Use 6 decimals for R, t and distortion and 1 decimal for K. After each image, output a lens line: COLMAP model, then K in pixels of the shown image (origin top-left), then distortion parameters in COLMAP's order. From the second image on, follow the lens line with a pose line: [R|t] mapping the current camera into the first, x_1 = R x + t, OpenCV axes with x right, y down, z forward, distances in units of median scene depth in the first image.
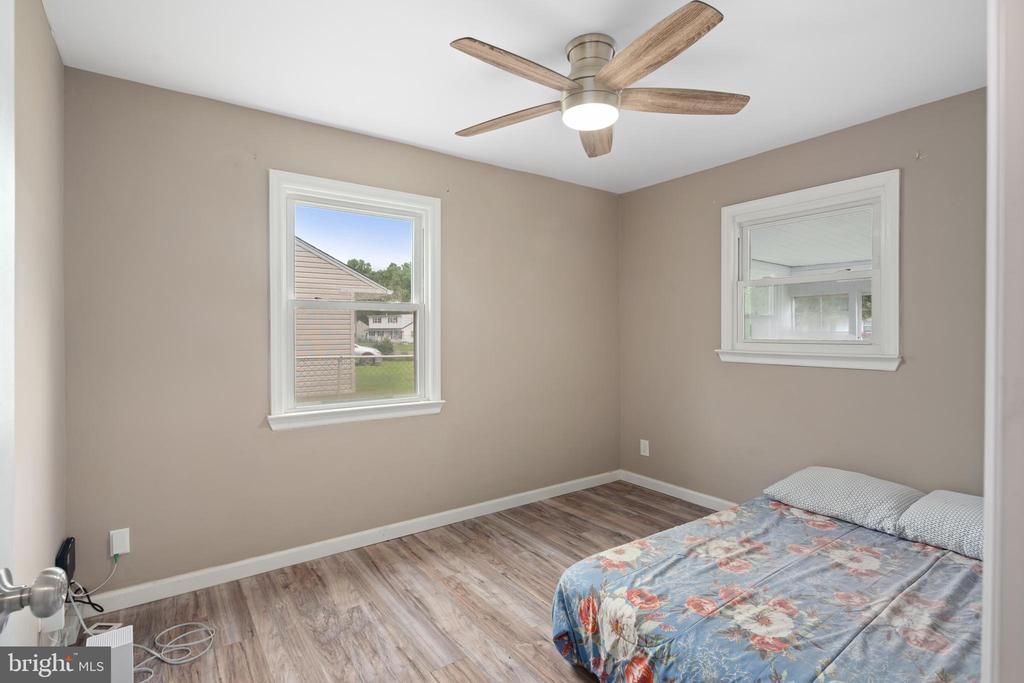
lens RADIAL K [[502.3, 0, 512.0], [0, 502.3, 330.1], [0, 0, 1]] dist [-0.001993, -0.000258]
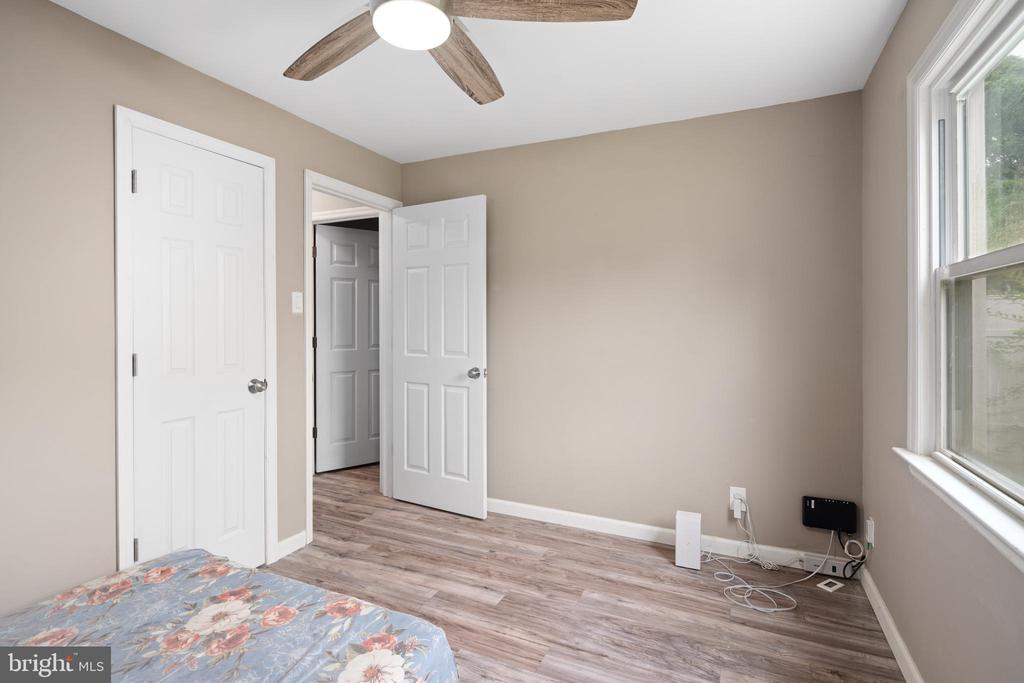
lens RADIAL K [[502.3, 0, 512.0], [0, 502.3, 330.1], [0, 0, 1]] dist [-0.001993, -0.000258]
pose [[-0.865418, 0.008041, -0.500985, 0.407312], [0.002234, 0.999923, 0.012190, 0.001926], [0.501045, 0.009431, -0.865370, 1.765895]]
